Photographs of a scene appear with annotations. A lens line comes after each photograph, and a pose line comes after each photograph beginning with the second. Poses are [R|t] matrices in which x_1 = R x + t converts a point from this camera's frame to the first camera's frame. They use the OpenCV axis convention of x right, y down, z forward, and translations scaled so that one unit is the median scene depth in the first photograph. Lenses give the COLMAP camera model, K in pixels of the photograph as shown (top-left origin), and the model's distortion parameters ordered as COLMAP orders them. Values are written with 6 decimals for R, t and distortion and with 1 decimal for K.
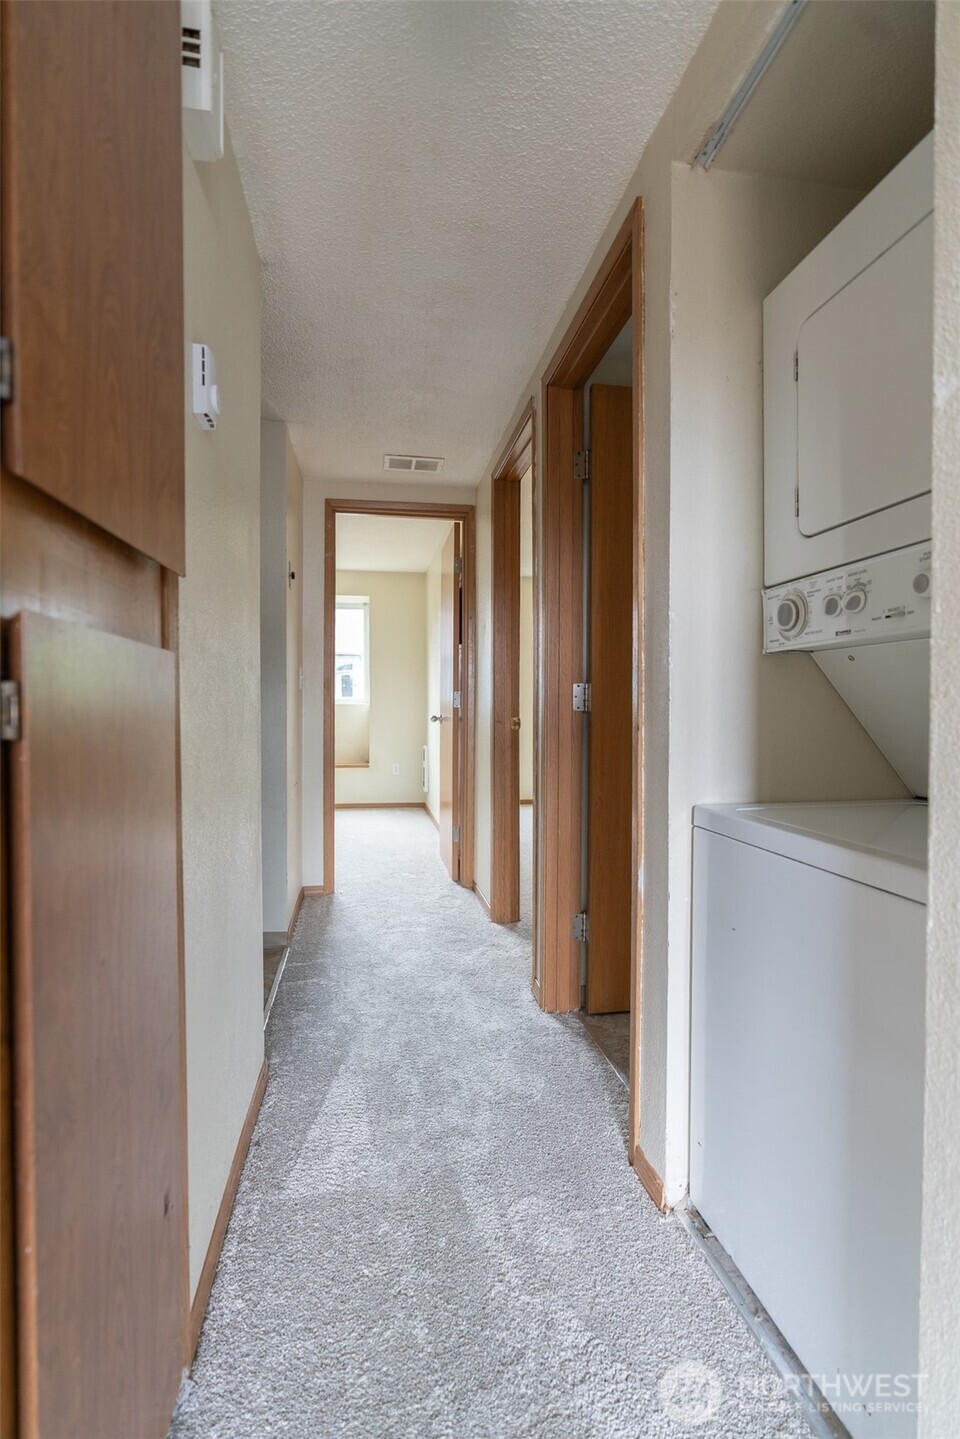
lens RADIAL K [[647.8, 0, 482.2], [0, 647.8, 708.4], [0, 0, 1]] dist [-0.014240, 0.007343]
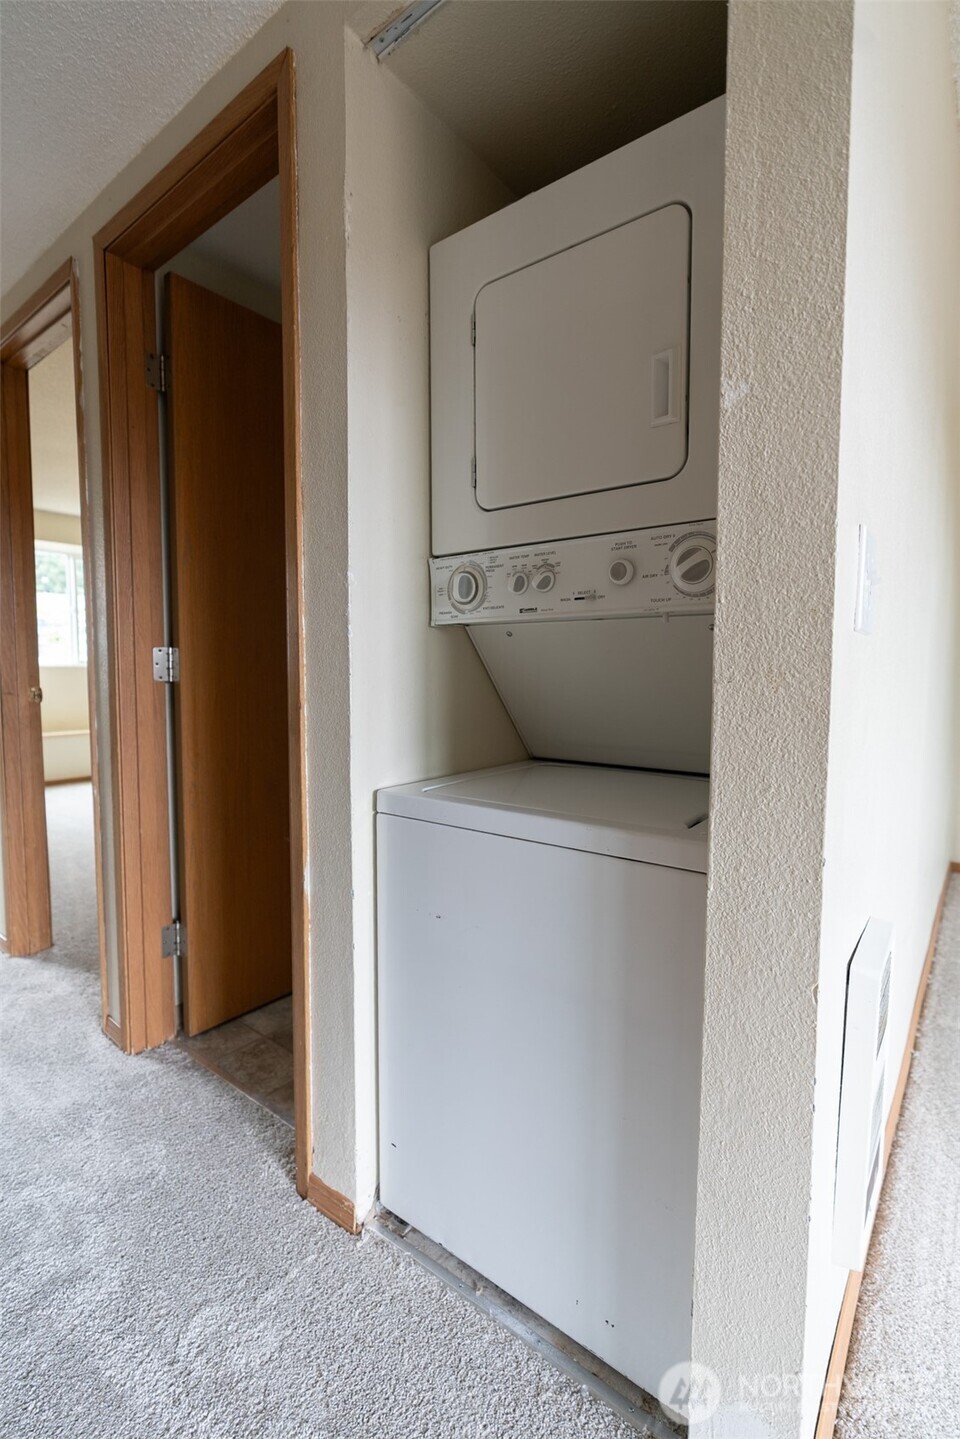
lens RADIAL K [[647.8, 0, 482.2], [0, 647.8, 708.4], [0, 0, 1]] dist [-0.014240, 0.007343]
pose [[0.750568, -0.039134, 0.659633, -0.157603], [-0.000321, 0.998223, 0.059586, -0.019018], [-0.660793, -0.044935, 0.749222, 0.225286]]
